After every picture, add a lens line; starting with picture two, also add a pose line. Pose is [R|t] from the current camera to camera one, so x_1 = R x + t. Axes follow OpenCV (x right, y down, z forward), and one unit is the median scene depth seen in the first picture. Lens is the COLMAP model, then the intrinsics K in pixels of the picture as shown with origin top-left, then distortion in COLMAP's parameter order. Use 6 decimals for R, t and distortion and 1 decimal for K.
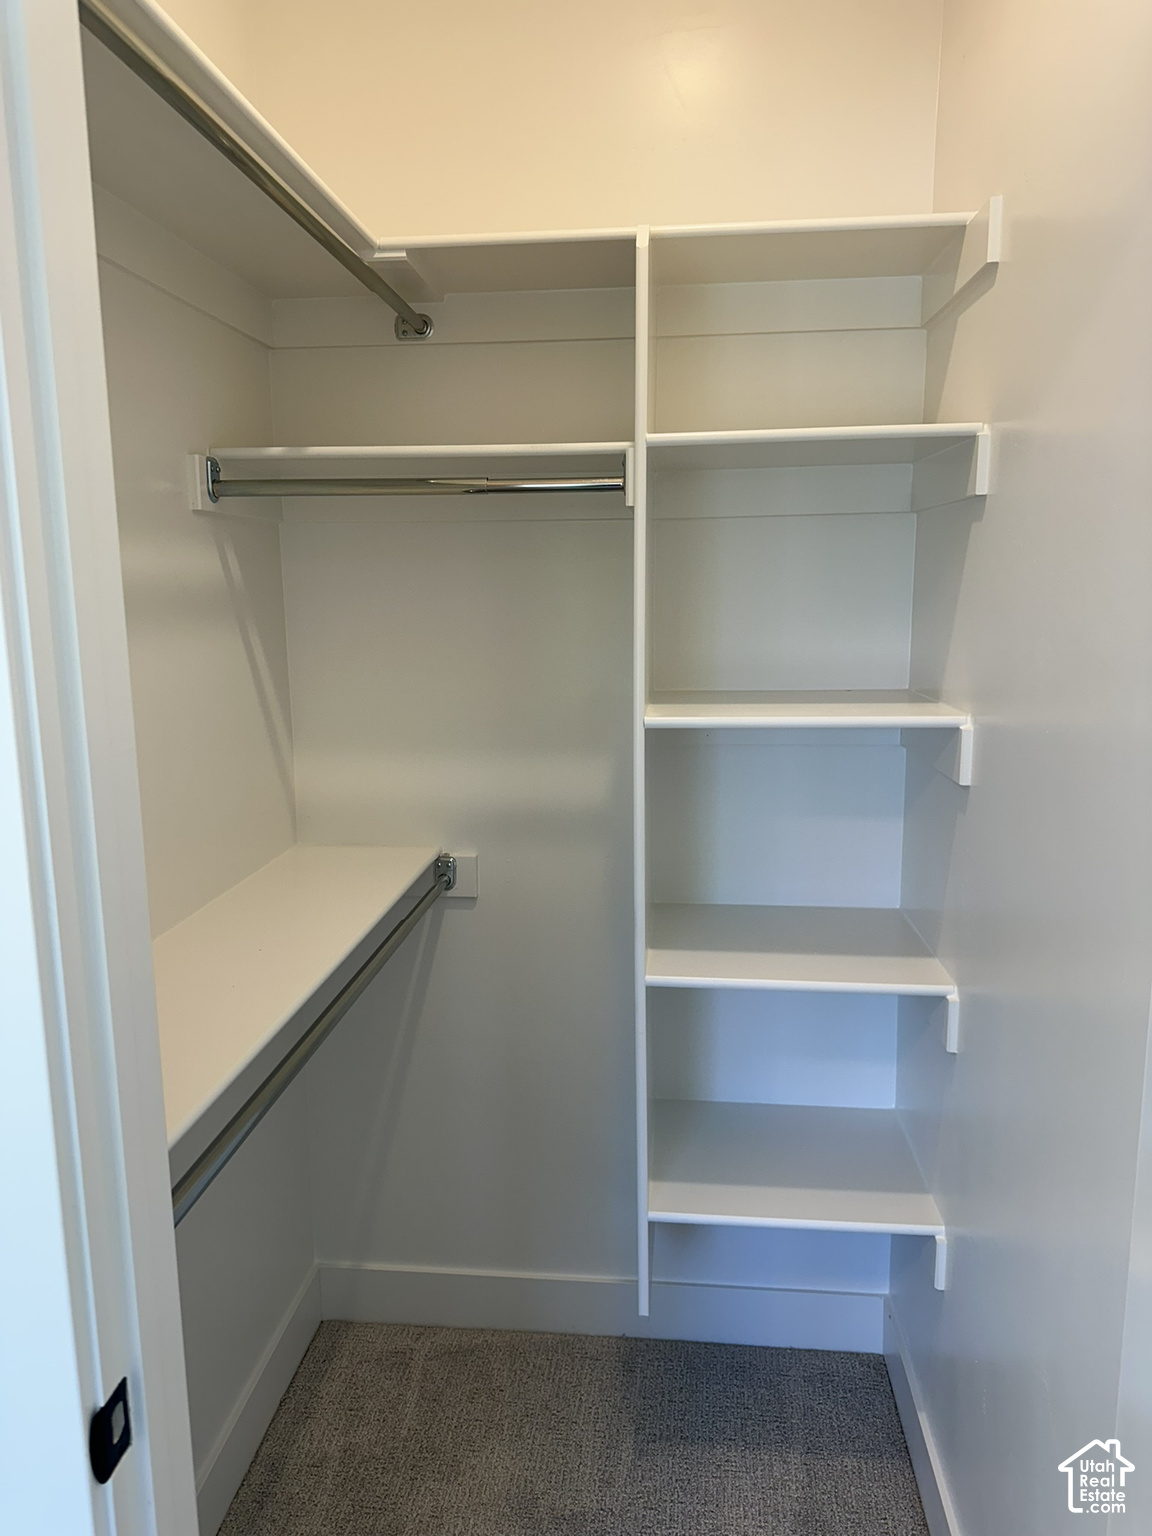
lens RADIAL K [[1069.2, 0, 576.0], [0, 1069.2, 768.0], [0, 0, 1]] dist [0.144100, -0.256556]
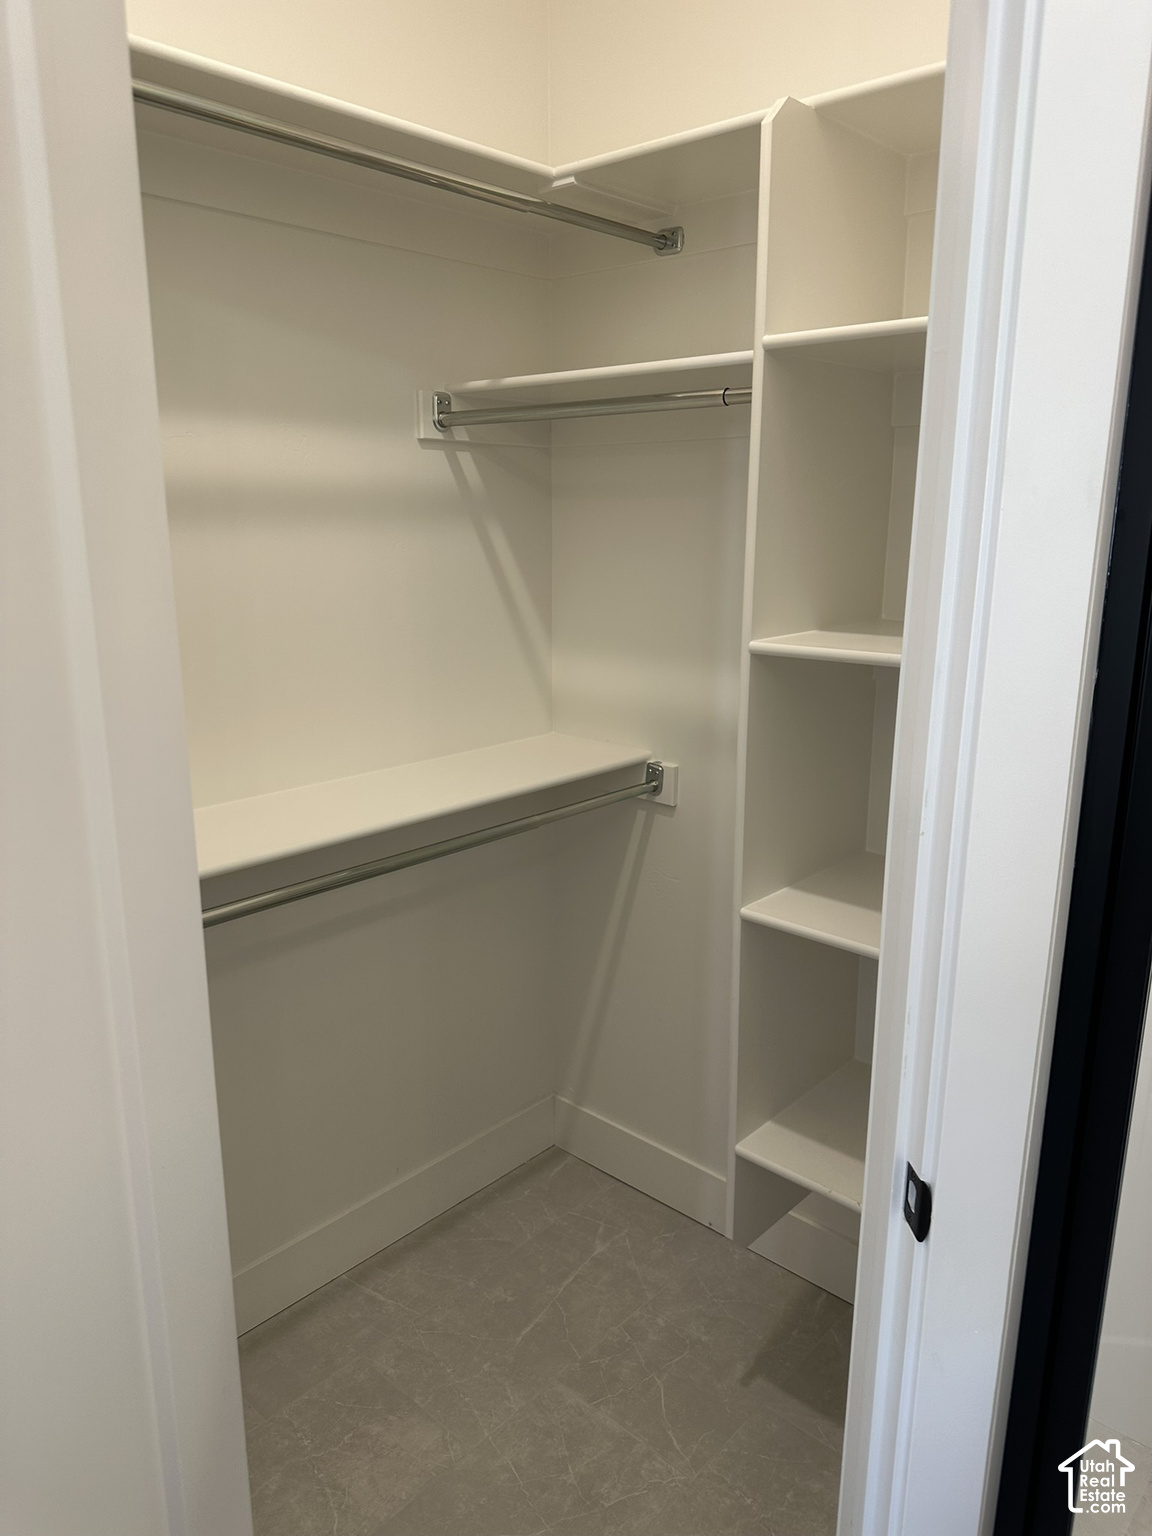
lens RADIAL K [[1069.2, 0, 576.0], [0, 1069.2, 768.0], [0, 0, 1]] dist [0.144100, -0.256556]
pose [[0.790041, 0.149956, -0.594432, 0.529710], [-0.093097, 0.987724, 0.125439, -0.045373], [0.605944, -0.043763, 0.794302, 0.143785]]
